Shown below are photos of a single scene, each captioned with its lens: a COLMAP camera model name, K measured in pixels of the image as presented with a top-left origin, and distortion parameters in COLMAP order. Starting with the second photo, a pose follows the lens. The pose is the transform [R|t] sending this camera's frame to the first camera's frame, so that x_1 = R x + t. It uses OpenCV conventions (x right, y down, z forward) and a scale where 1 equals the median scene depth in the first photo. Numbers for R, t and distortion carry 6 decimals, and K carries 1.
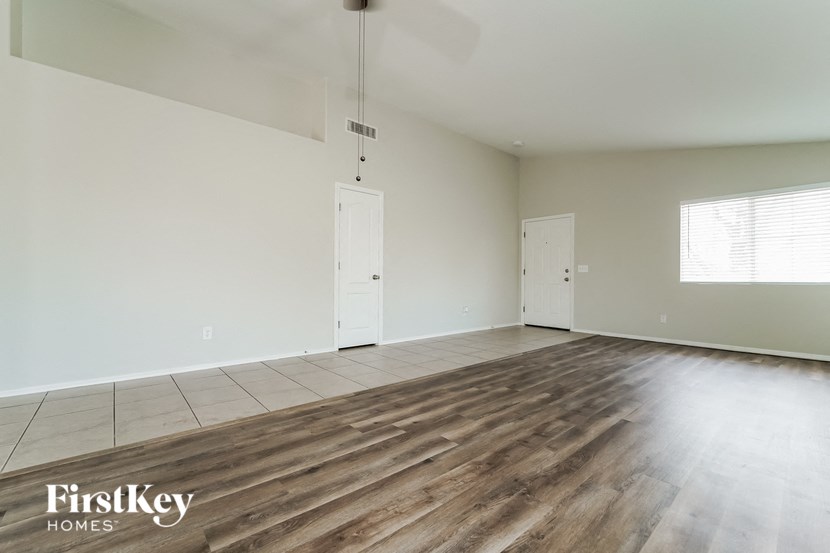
lens RADIAL K [[350.8, 0, 410.3], [0, 350.8, 278.6], [0, 0, 1]] dist [-0.015930, -0.000097]
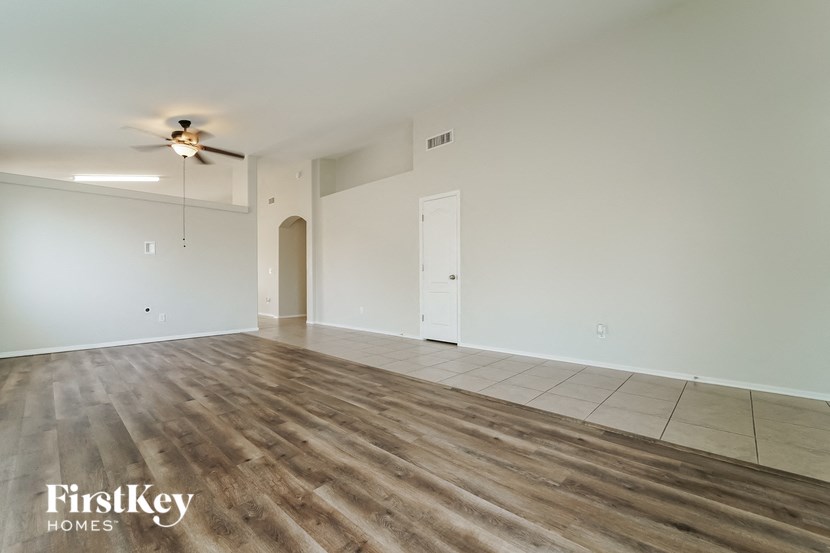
lens RADIAL K [[350.8, 0, 409.7], [0, 350.8, 275.9], [0, 0, 1]] dist [-0.015930, -0.000097]
pose [[0.108825, -0.016658, -0.993921, 1.239011], [0.005503, 0.999854, -0.016155, 0.011486], [0.994046, -0.003712, 0.108901, 1.065969]]
